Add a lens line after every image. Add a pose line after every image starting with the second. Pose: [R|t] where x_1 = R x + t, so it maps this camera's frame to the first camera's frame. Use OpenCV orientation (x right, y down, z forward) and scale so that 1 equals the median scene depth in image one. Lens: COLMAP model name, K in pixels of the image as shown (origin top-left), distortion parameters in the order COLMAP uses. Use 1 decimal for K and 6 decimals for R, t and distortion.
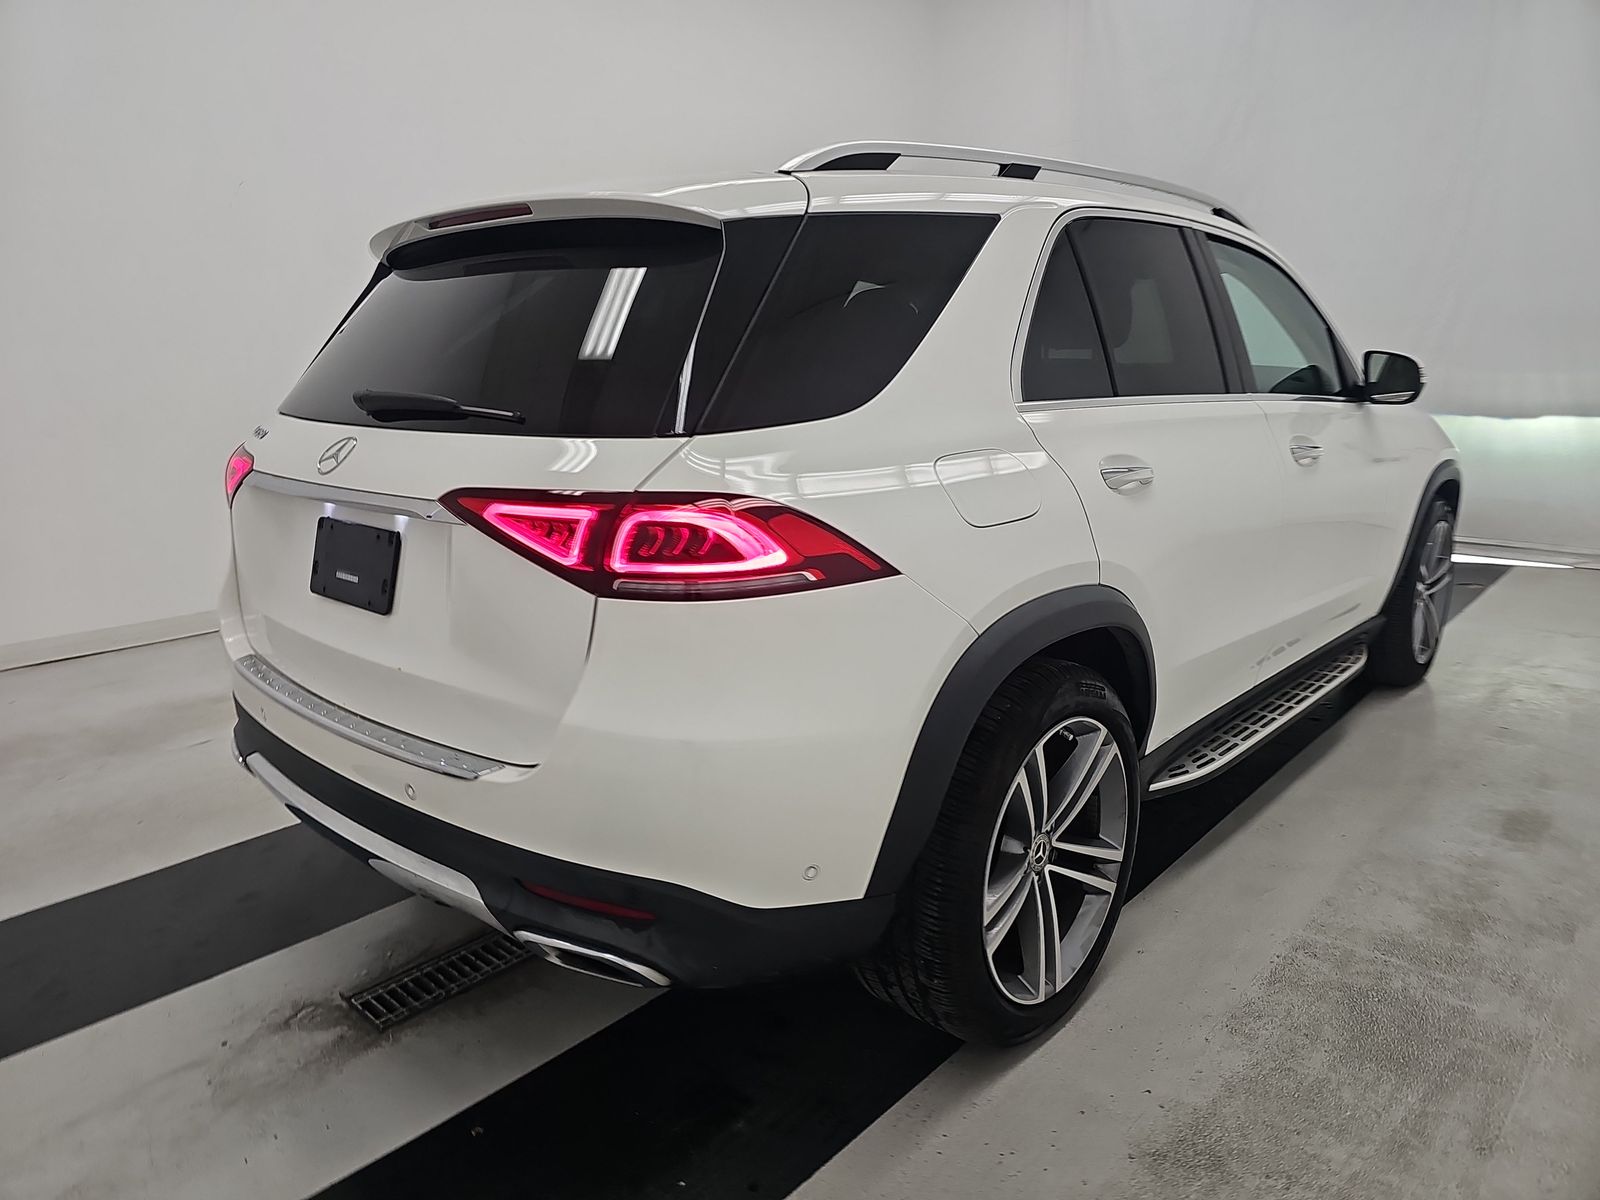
lens RADIAL K [[1059.6, 0, 779.1], [0, 1059.6, 597.5], [0, 0, 1]] dist [0.019847, -0.004678]
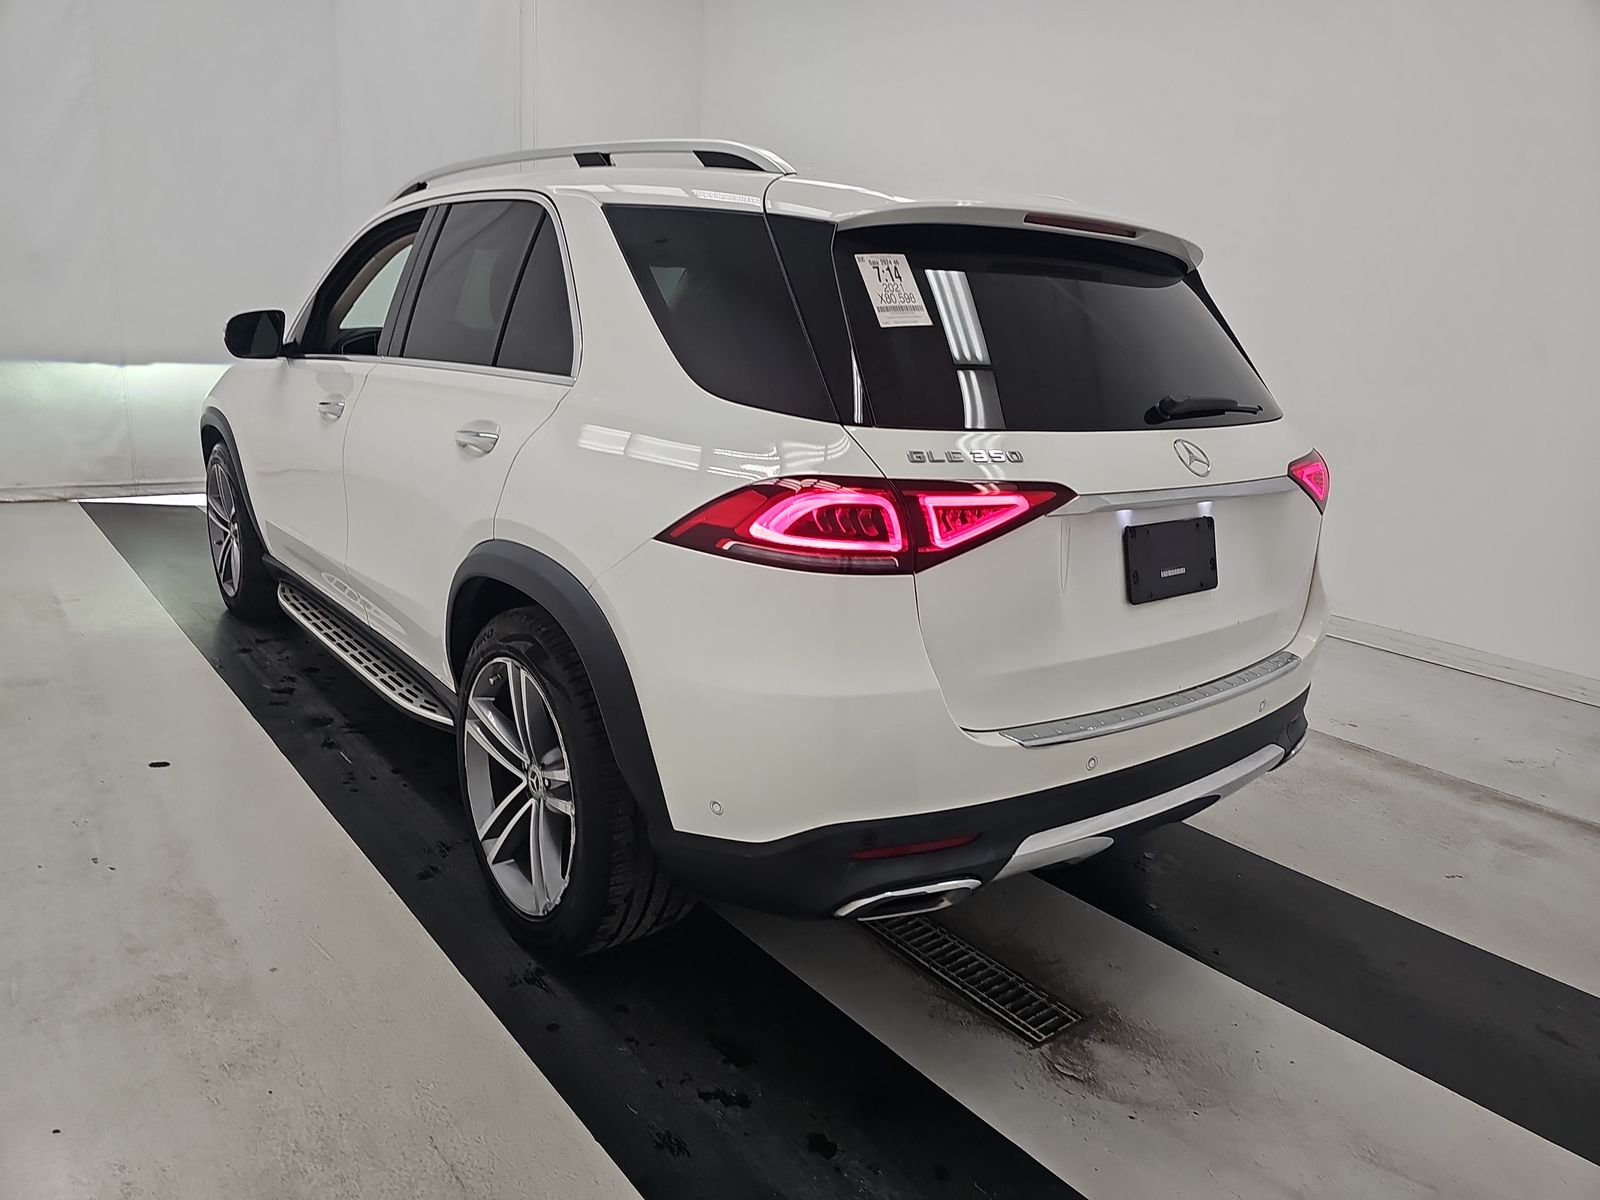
lens RADIAL K [[1033.9, 0, 807.9], [0, 1033.9, 615.6], [0, 0, 1]] dist [0.092925, -0.056580]
pose [[0.156199, -0.244660, 0.956945, -1.561202], [0.173025, 0.960633, 0.217361, -0.284089], [-0.972453, 0.131624, 0.192383, 1.224307]]
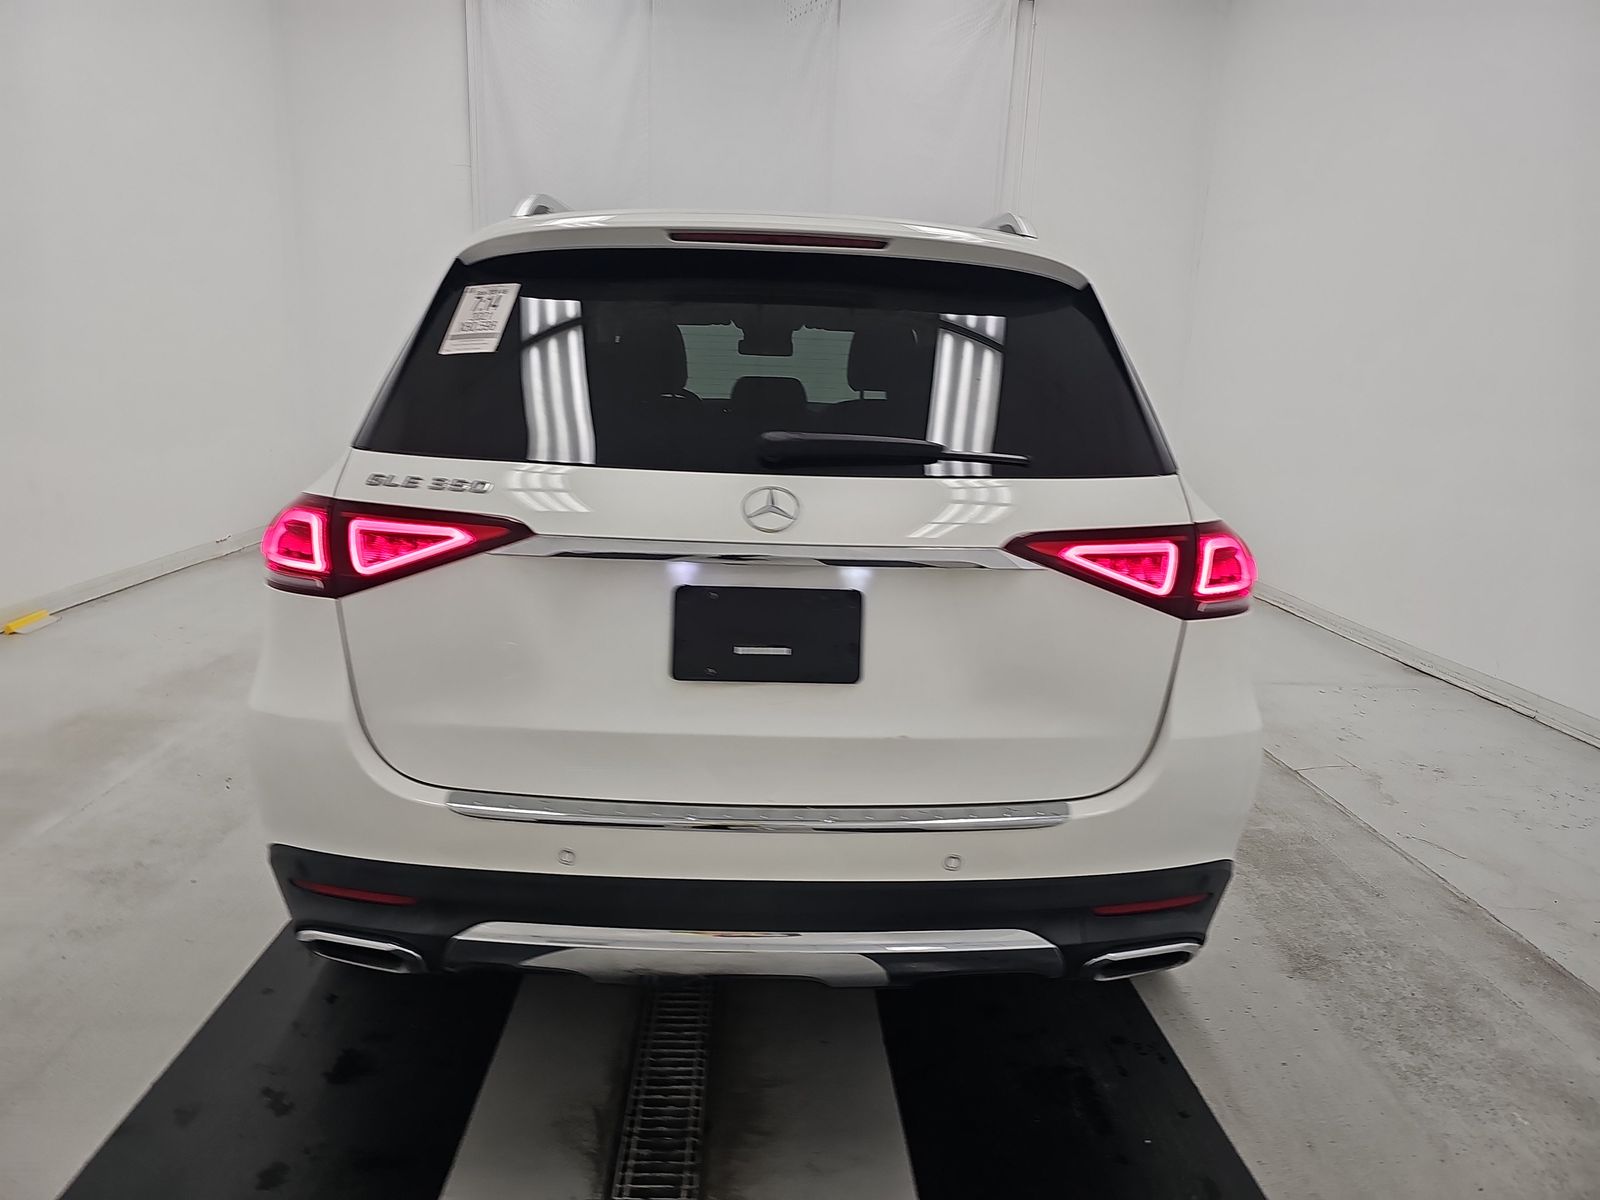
lens RADIAL K [[1059.6, 0, 779.1], [0, 1059.6, 597.5], [0, 0, 1]] dist [0.019847, -0.004678]
pose [[0.712763, -0.104044, 0.693645, -1.028630], [0.119555, 0.992487, 0.026019, -0.085937], [-0.691140, 0.064384, 0.719847, 0.404690]]
